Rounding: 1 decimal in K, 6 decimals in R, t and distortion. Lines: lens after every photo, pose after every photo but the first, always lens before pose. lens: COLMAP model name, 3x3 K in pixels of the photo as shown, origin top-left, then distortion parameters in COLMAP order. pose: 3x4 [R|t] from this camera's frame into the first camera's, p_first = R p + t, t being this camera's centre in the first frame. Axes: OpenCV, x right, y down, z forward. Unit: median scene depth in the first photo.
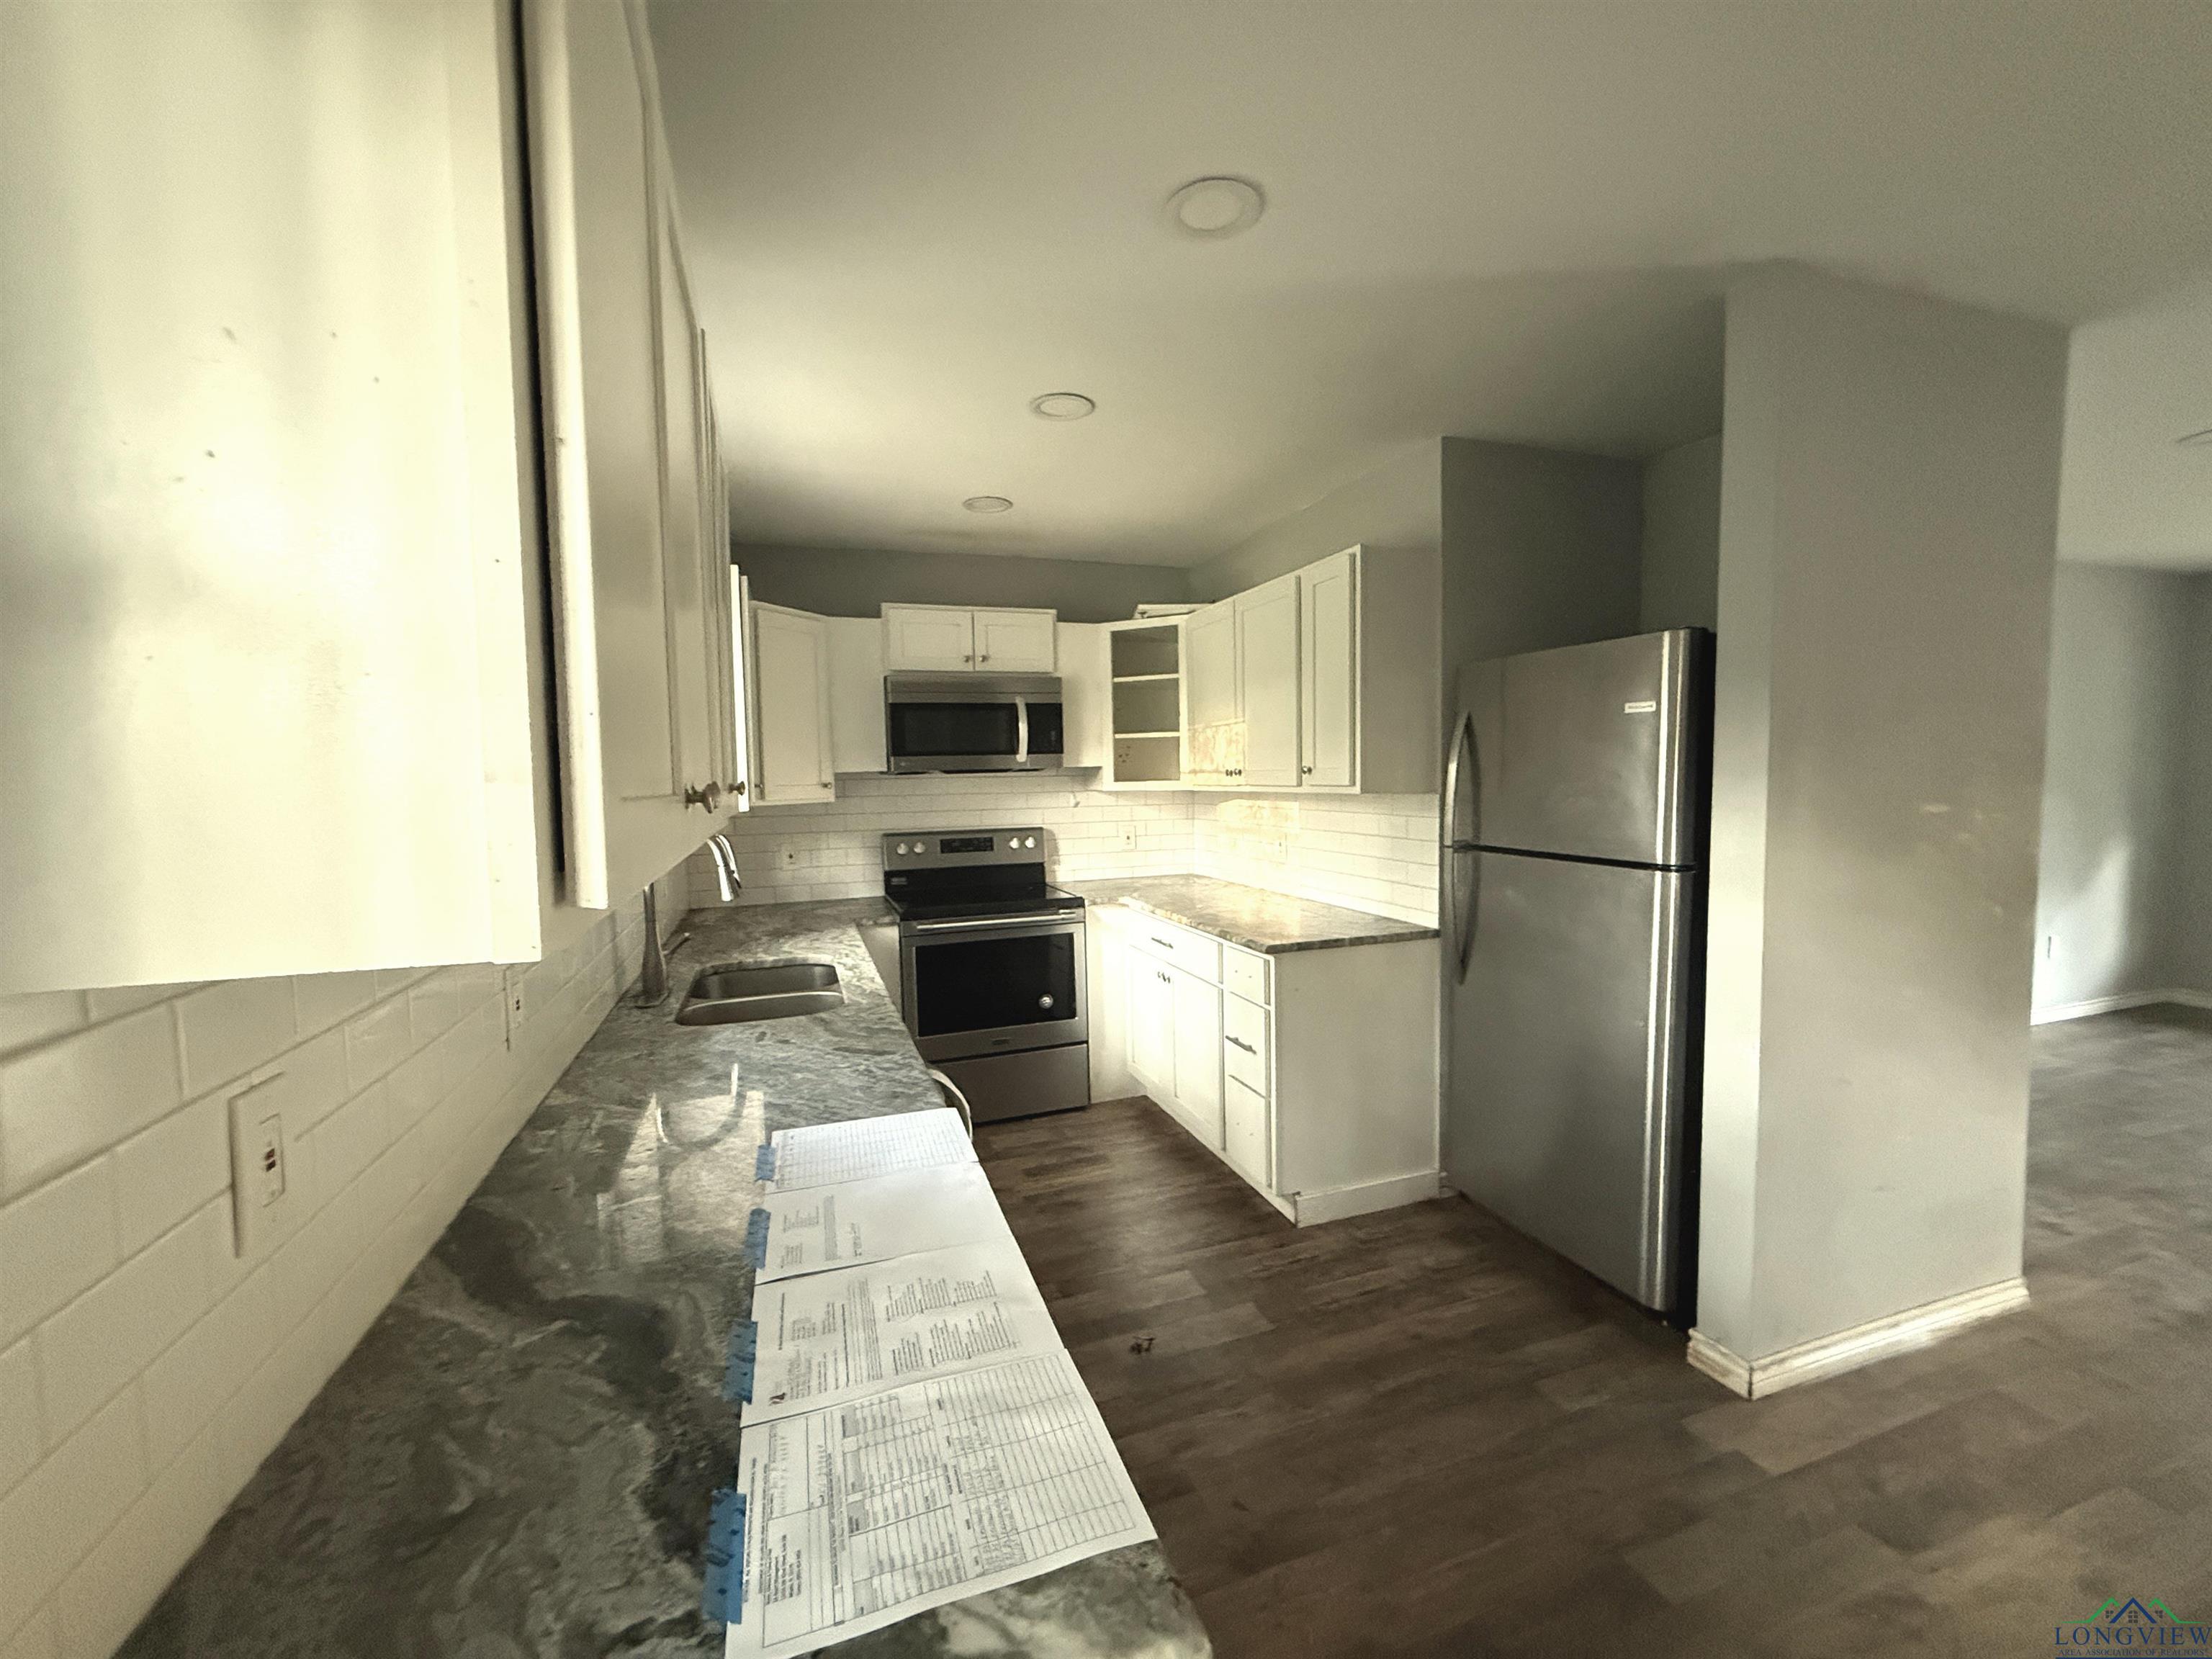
lens RADIAL K [[891.8, 0, 1102.9], [0, 891.8, 828.5], [0, 0, 1]] dist [-0.002182, 0.001936]
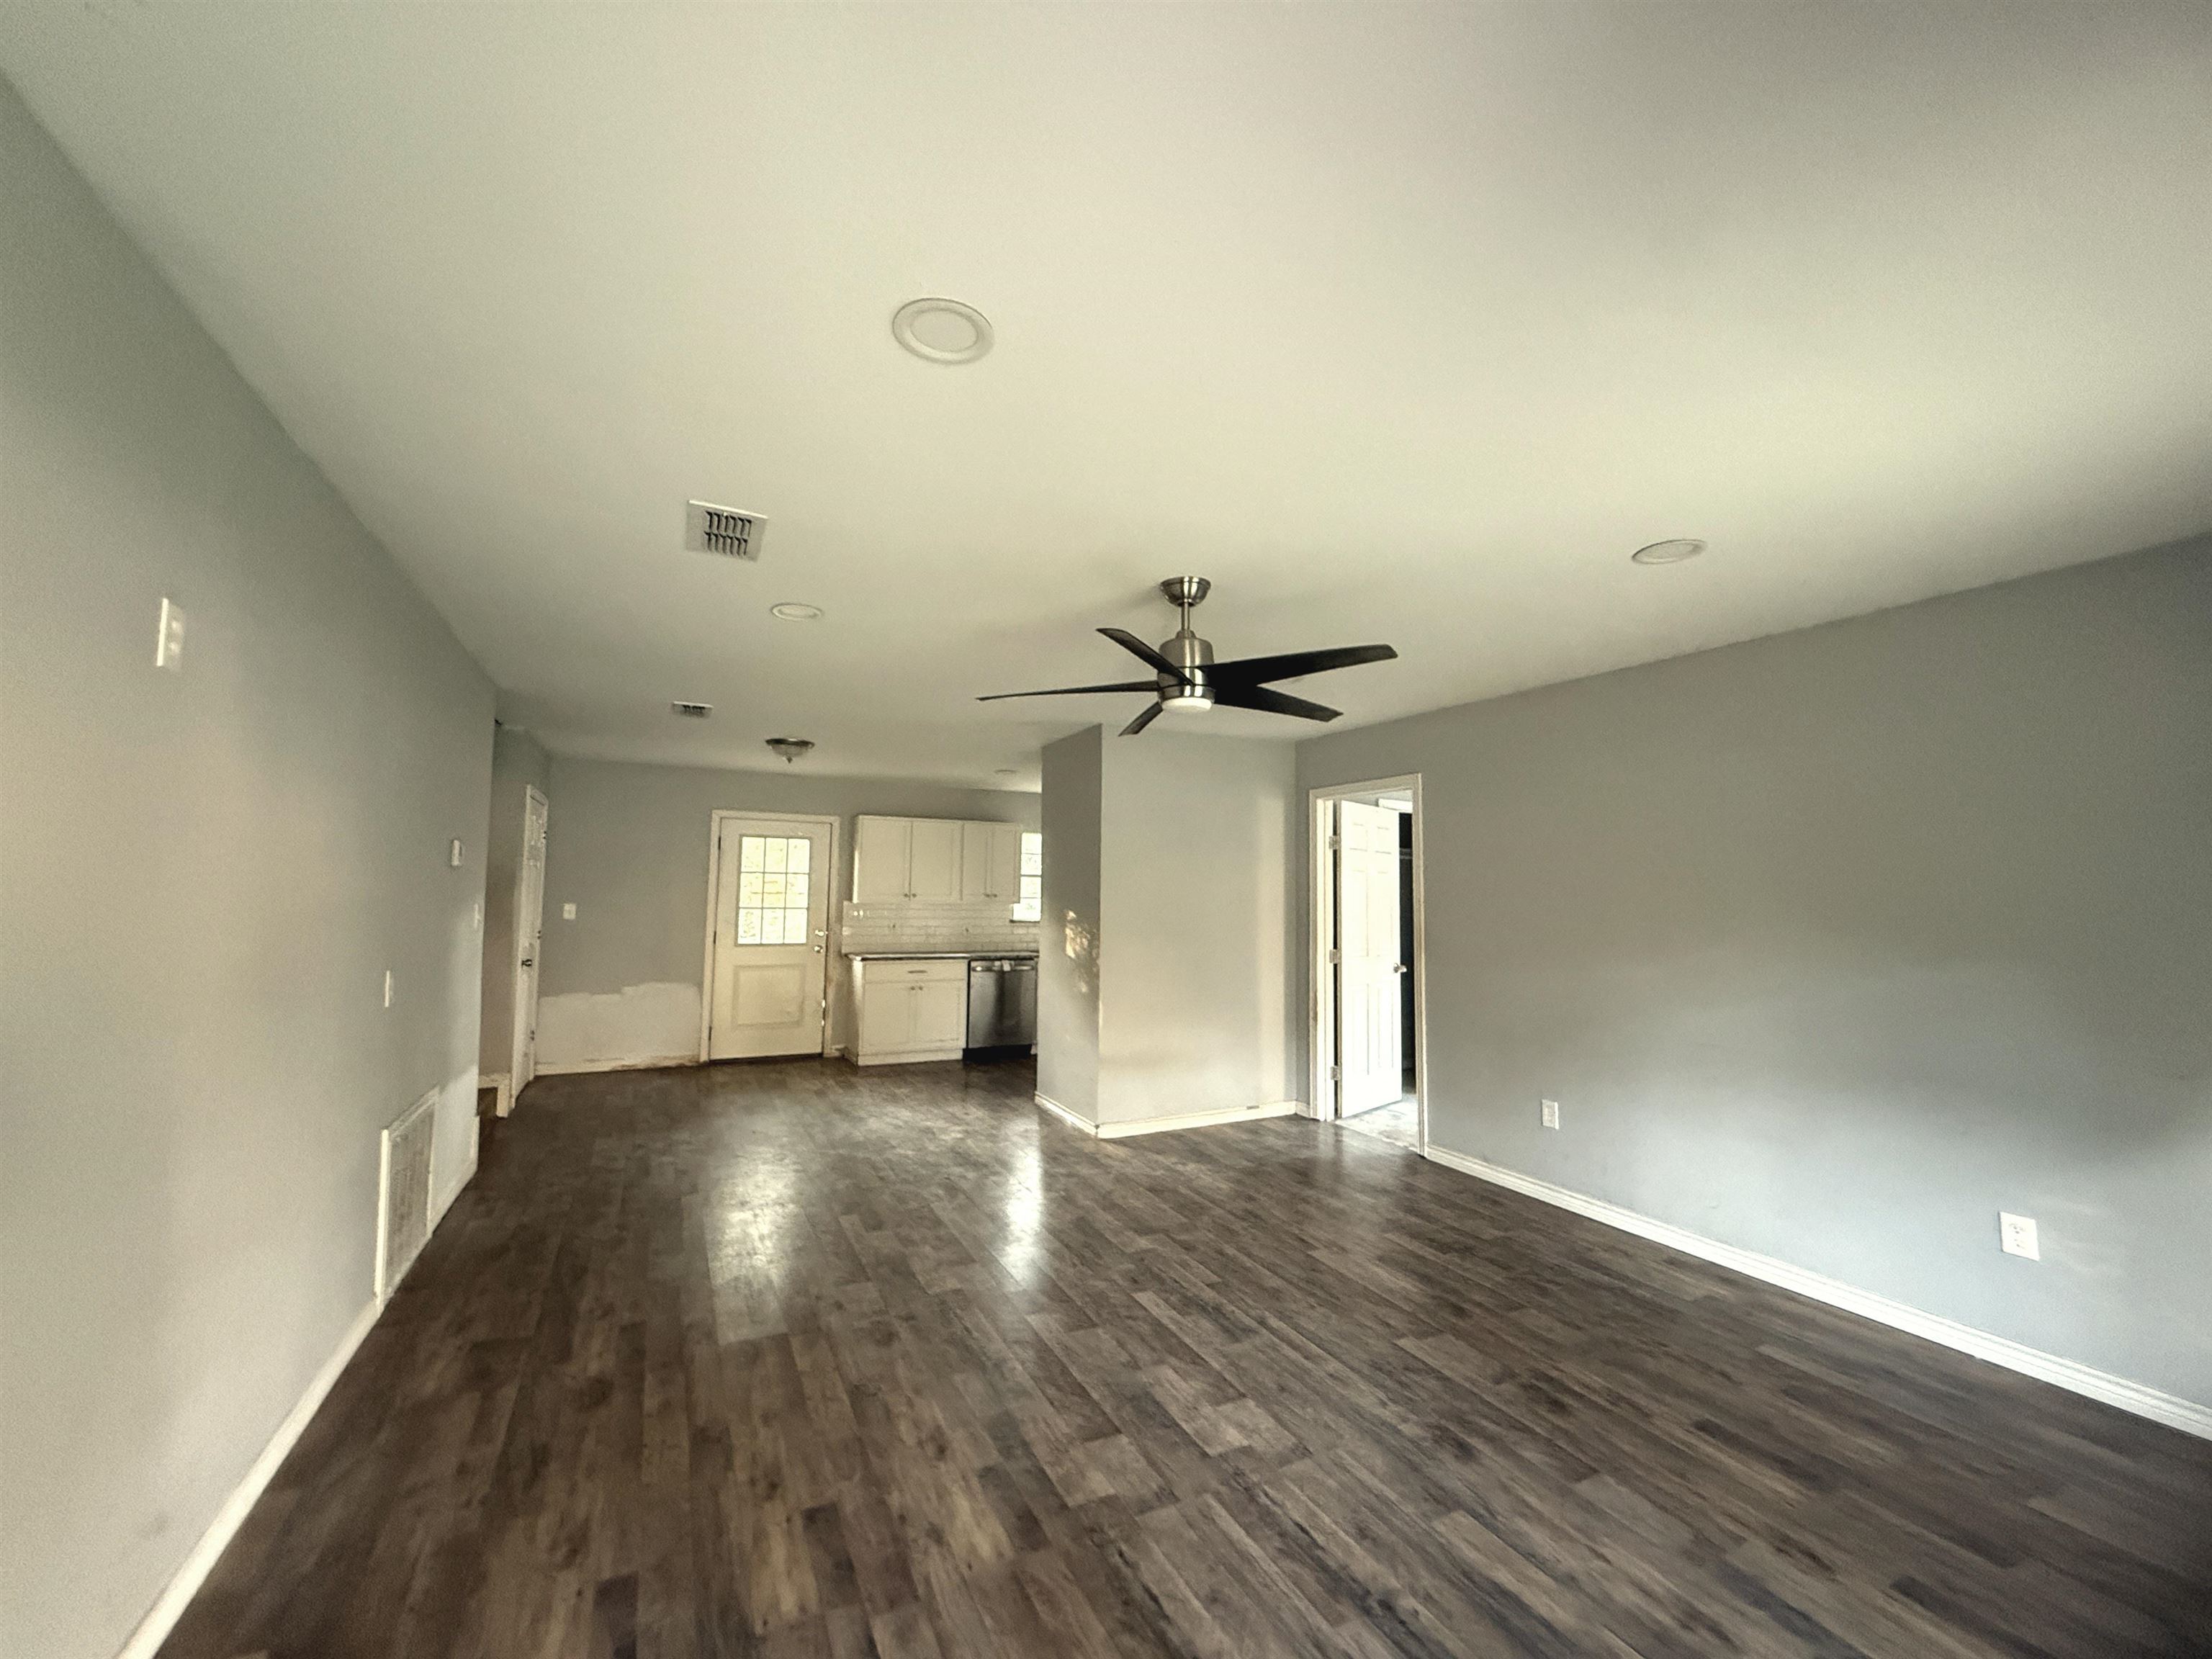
lens RADIAL K [[891.8, 0, 1095.4], [0, 891.8, 825.9], [0, 0, 1]] dist [-0.002182, 0.001936]
pose [[0.111018, -0.059966, -0.992008, 2.001192], [-0.072886, 0.994999, -0.068304, -0.057904], [0.991142, 0.079886, 0.106092, 0.420820]]
